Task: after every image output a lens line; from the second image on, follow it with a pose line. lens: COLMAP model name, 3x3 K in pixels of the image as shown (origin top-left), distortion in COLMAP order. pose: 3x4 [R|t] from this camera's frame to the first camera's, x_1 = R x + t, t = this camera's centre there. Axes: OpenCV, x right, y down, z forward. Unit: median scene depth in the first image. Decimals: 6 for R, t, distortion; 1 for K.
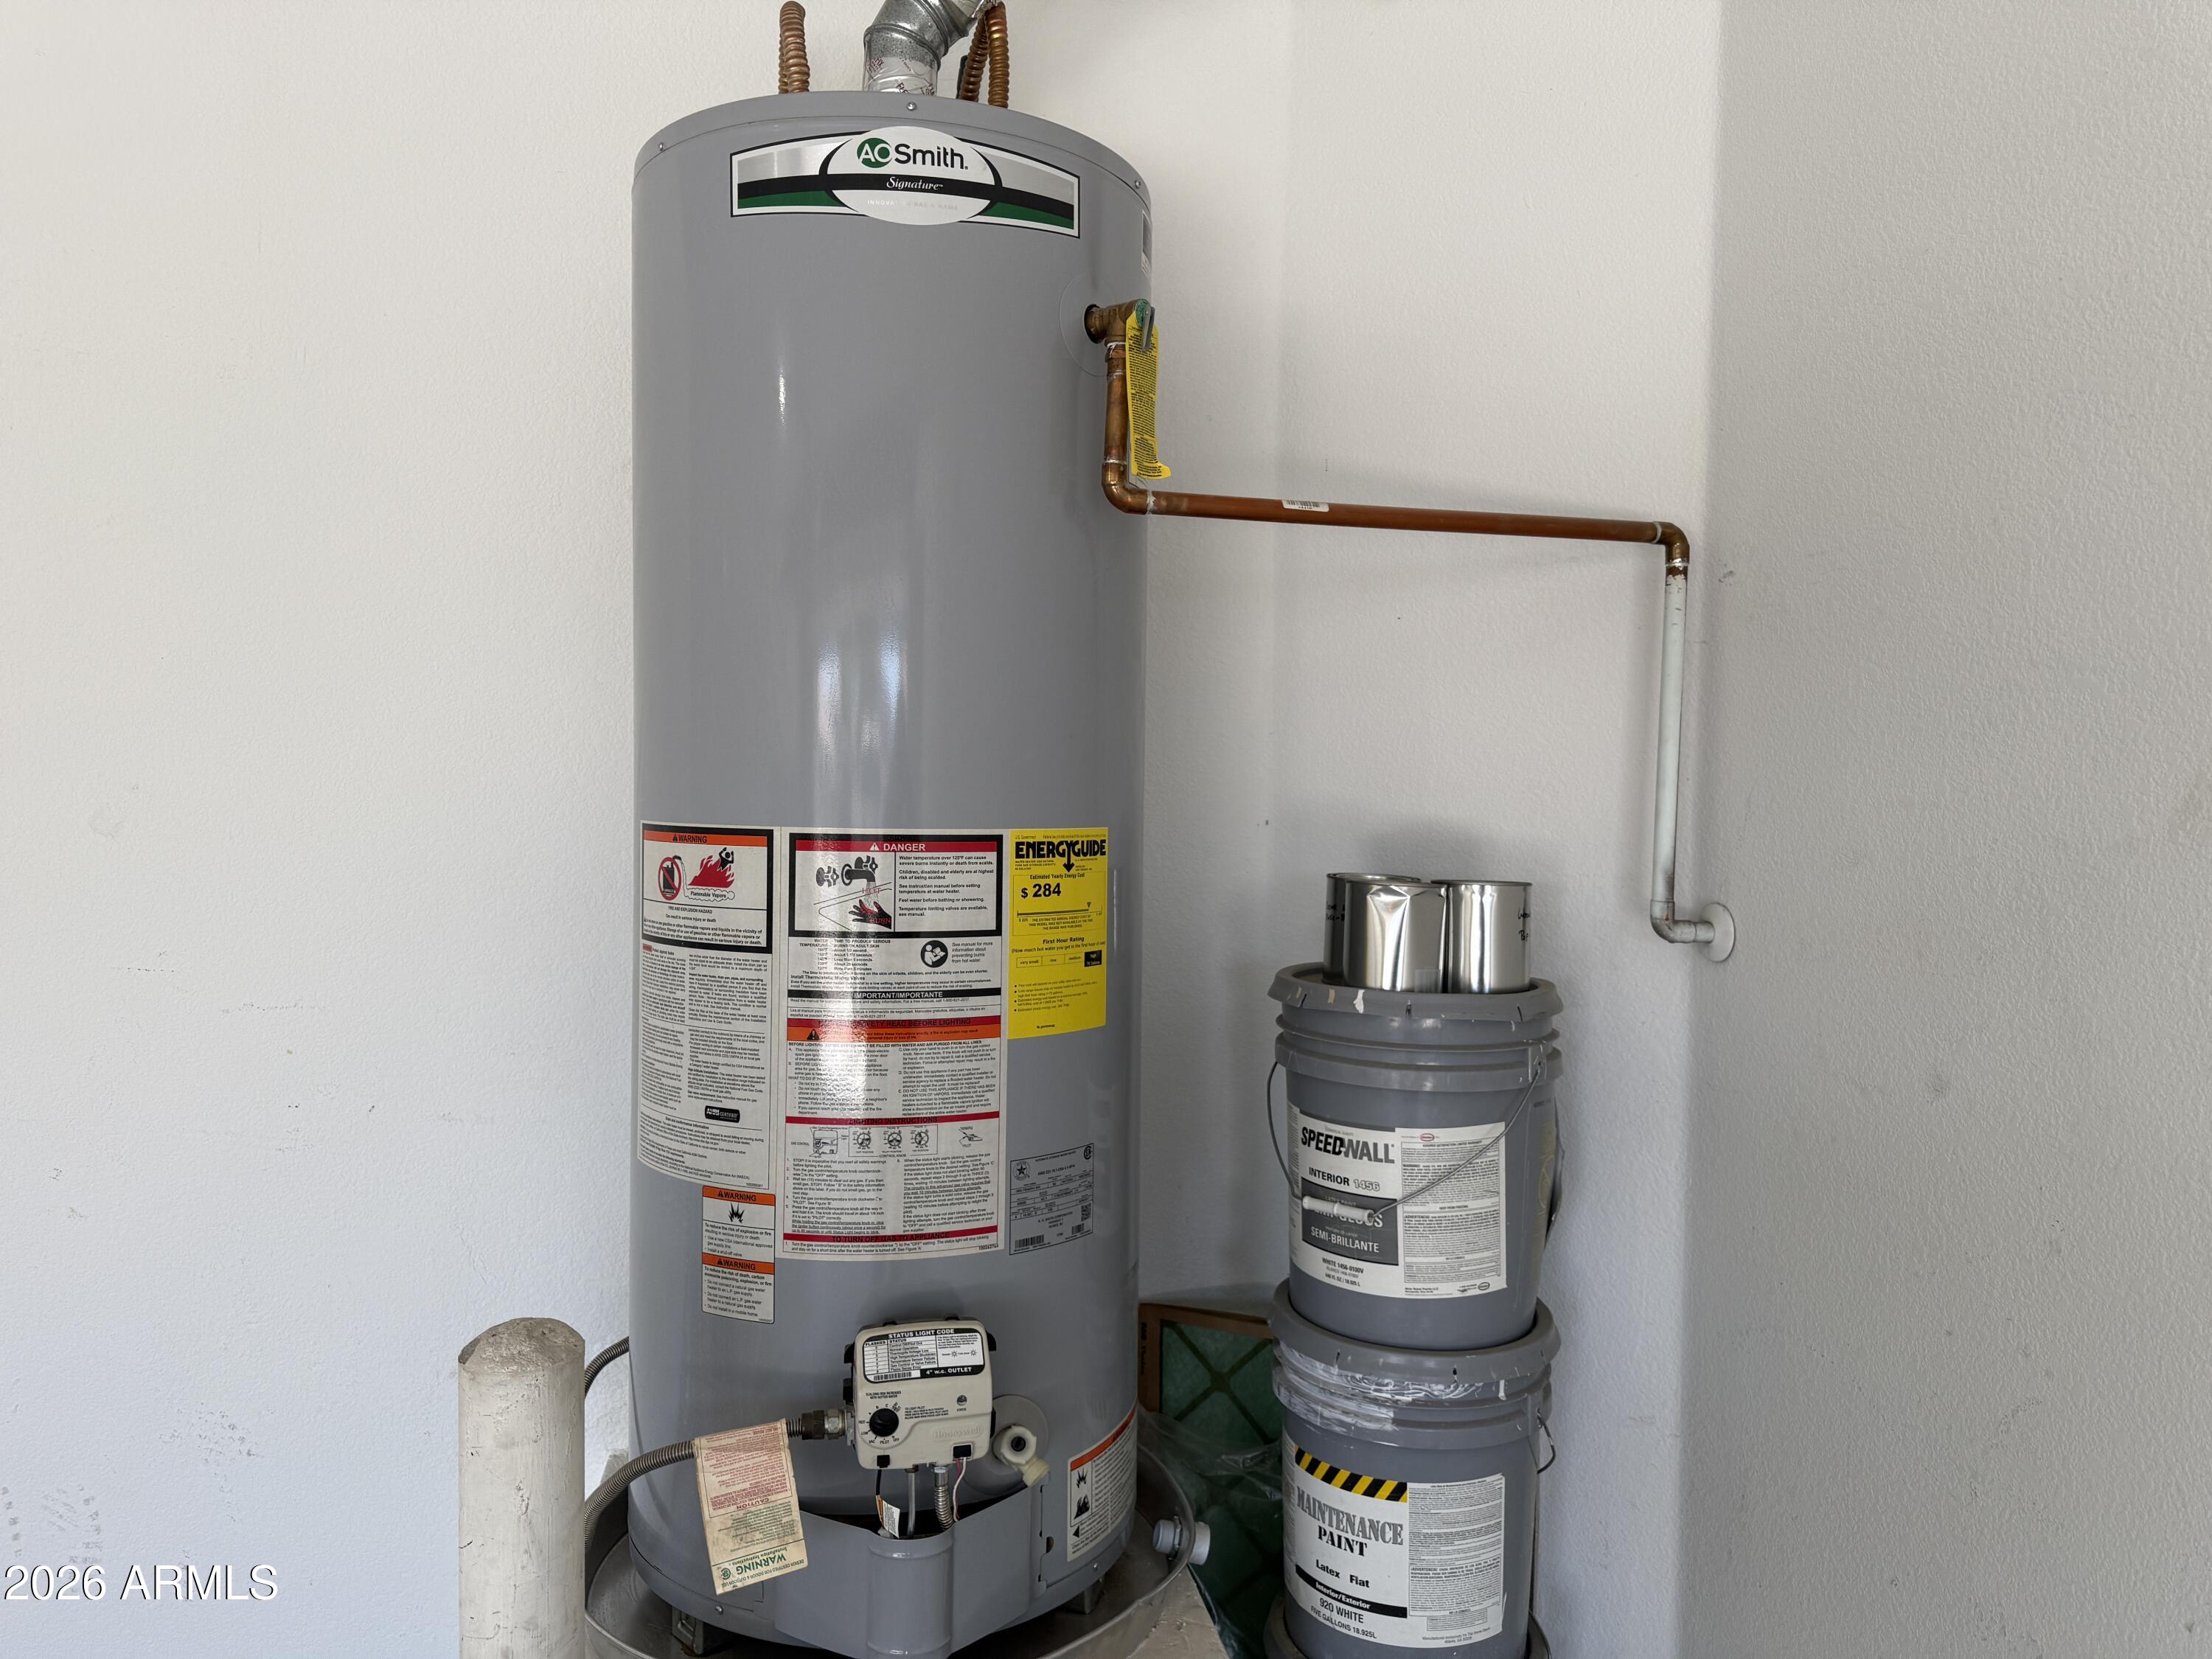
lens RADIAL K [[1592.9, 0, 1104.5], [0, 1592.9, 827.6], [0, 0, 1]] dist [0.039949, -0.034616]
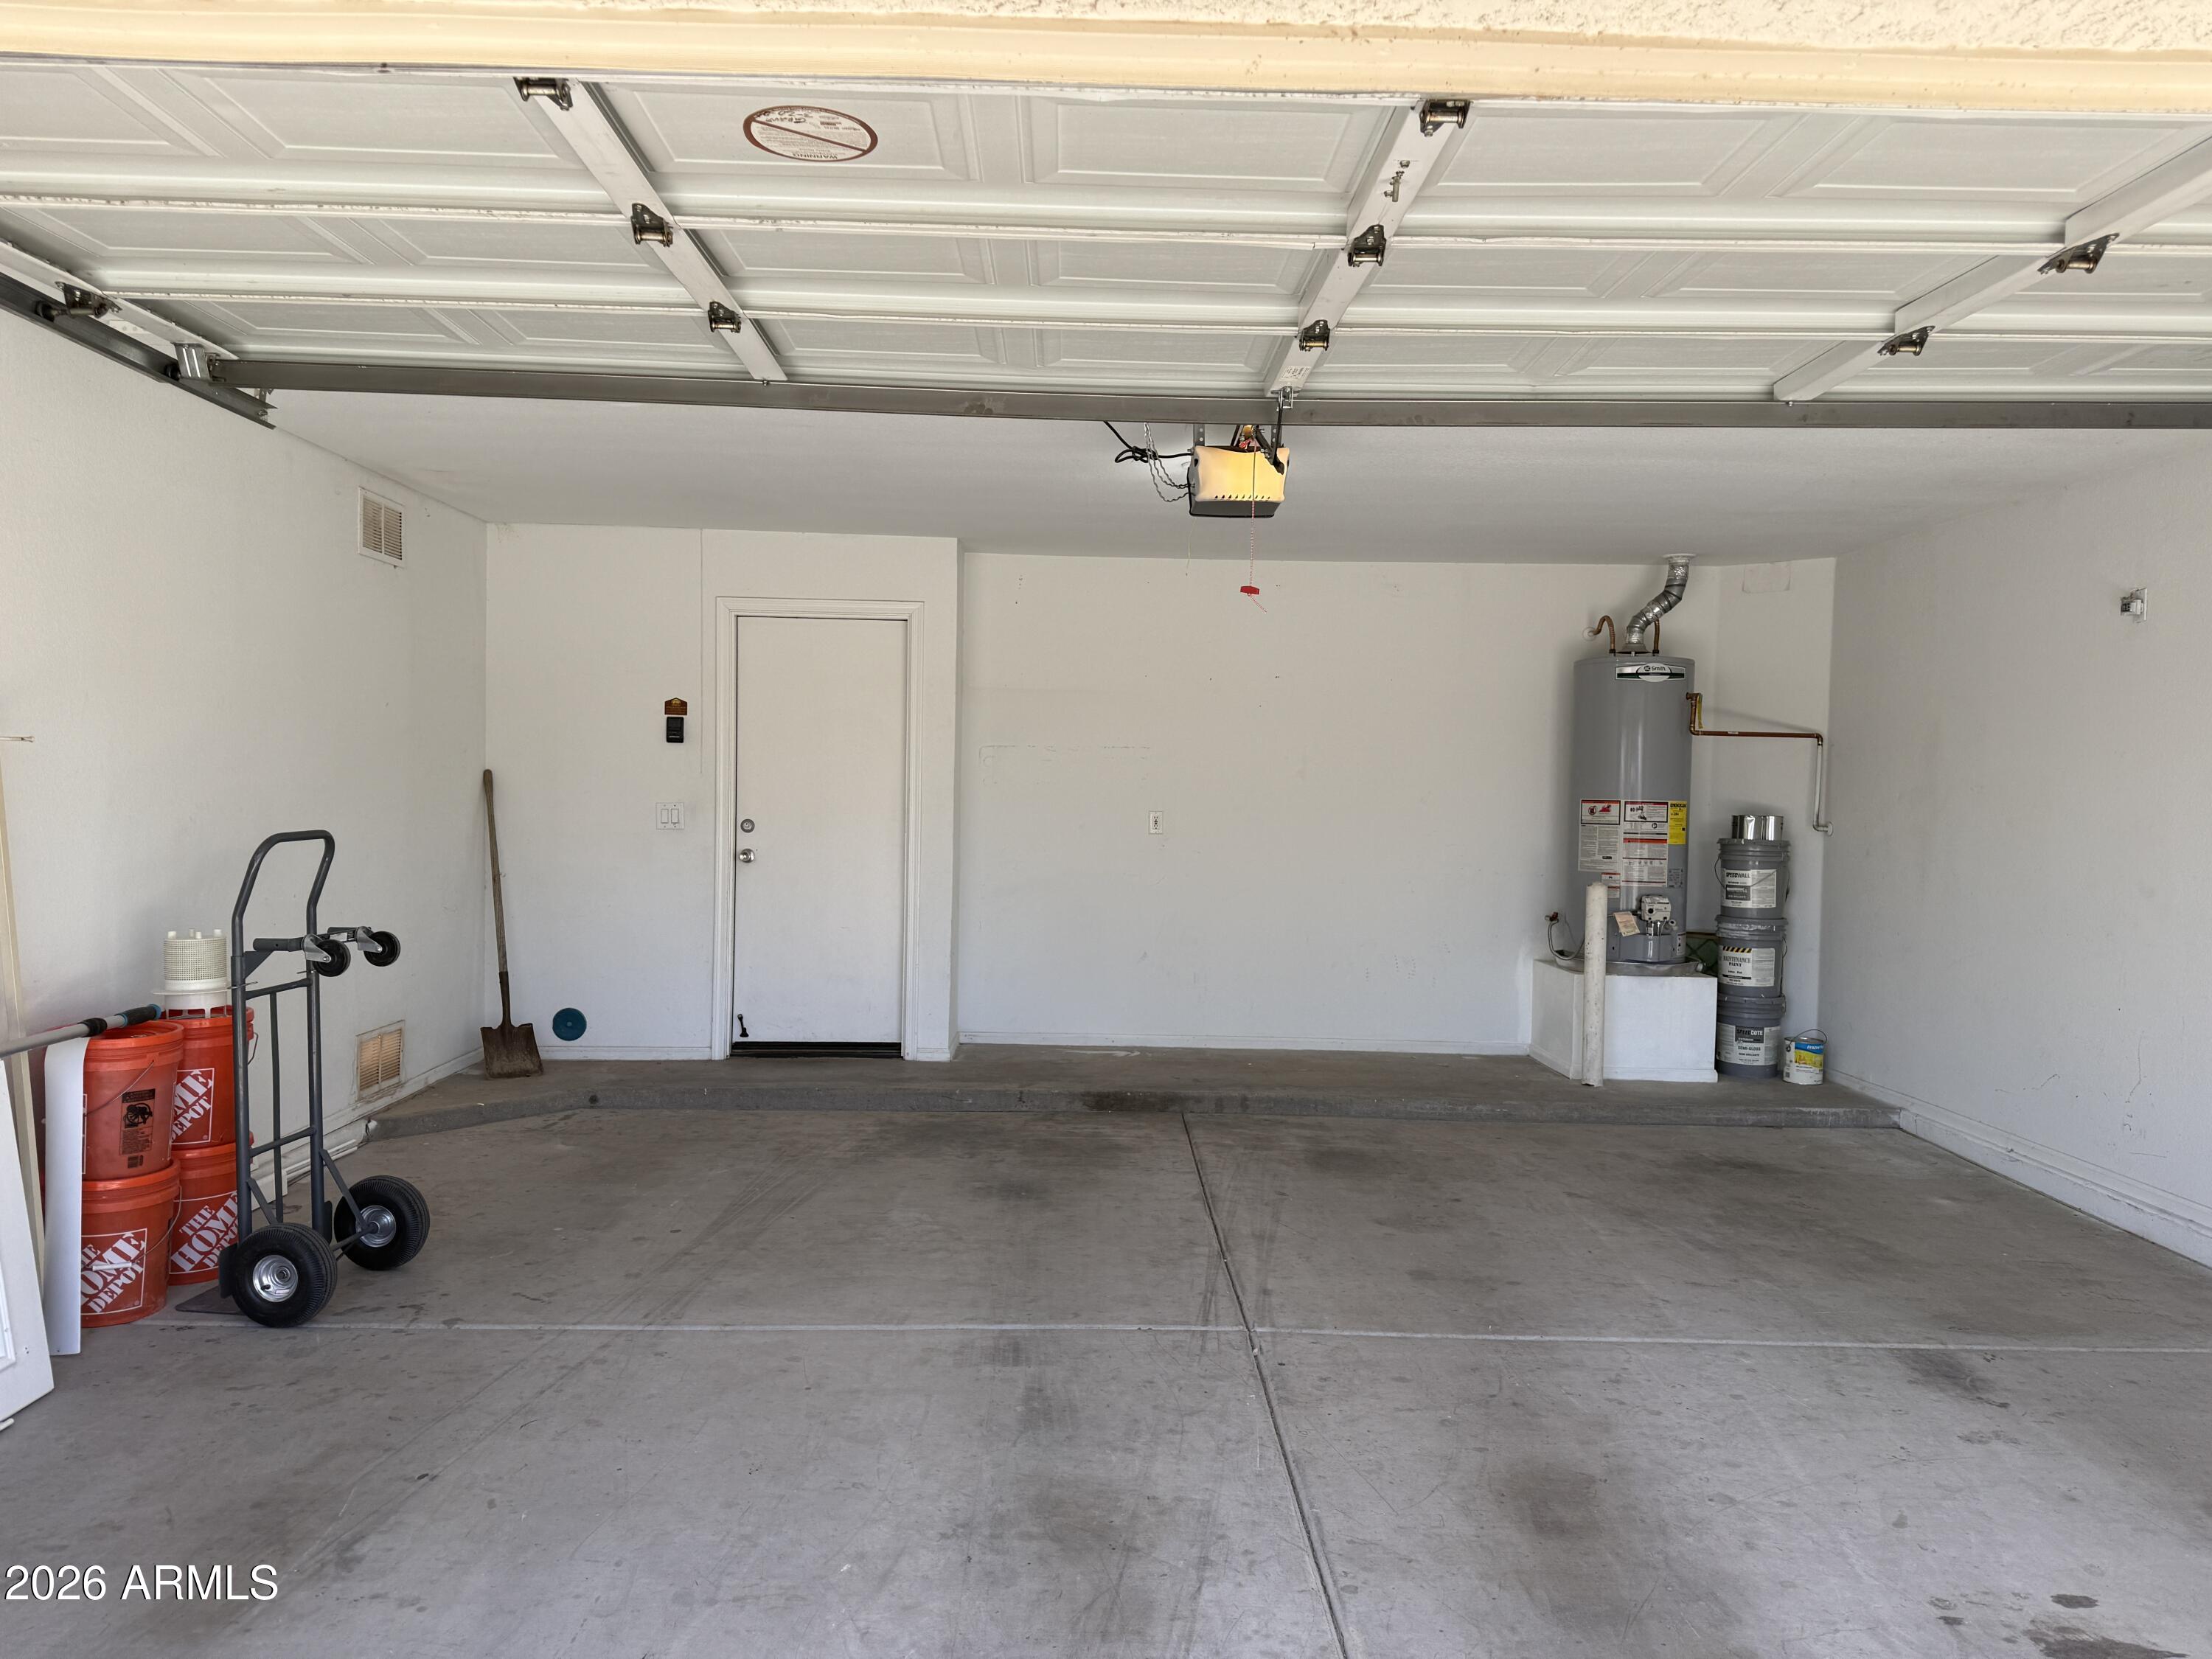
lens RADIAL K [[1592.9, 0, 1105.8], [0, 1592.9, 837.1], [0, 0, 1]] dist [0.039949, -0.034616]
pose [[0.987270, 0.016318, -0.158214, -0.887597], [-0.018102, 0.999788, -0.009842, 0.171745], [0.158020, 0.012581, 0.987356, -3.700120]]
